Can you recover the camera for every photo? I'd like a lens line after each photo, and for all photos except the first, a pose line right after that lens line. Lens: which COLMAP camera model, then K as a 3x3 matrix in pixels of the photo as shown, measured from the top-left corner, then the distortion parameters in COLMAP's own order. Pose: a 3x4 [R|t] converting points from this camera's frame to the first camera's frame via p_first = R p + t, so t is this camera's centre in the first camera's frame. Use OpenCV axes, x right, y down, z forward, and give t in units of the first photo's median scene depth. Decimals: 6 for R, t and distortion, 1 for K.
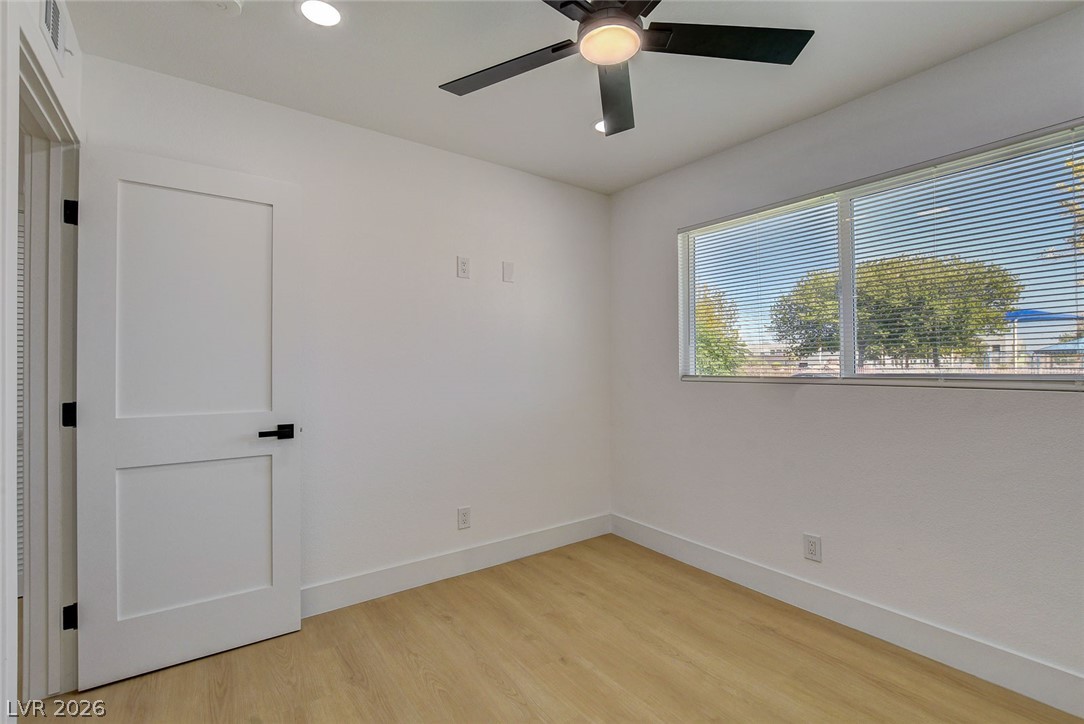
lens RADIAL K [[473.3, 0, 542.6], [0, 473.3, 356.7], [0, 0, 1]] dist [-0.022279, 0.000216]
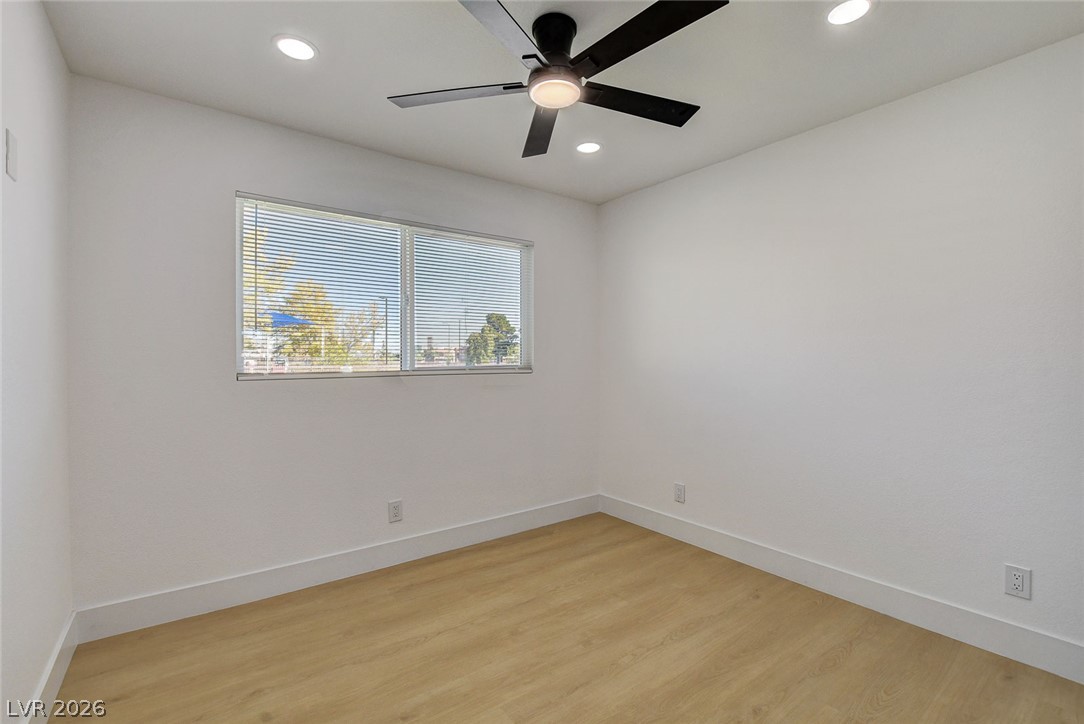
lens RADIAL K [[463.2, 0, 543.5], [0, 463.2, 351.8], [0, 0, 1]] dist [-0.027316, 0.000074]
pose [[-0.002547, 0.018929, 0.999818, -0.654545], [-0.016069, 0.999691, -0.018968, 0.011607], [-0.999868, -0.016114, -0.002242, 0.654919]]
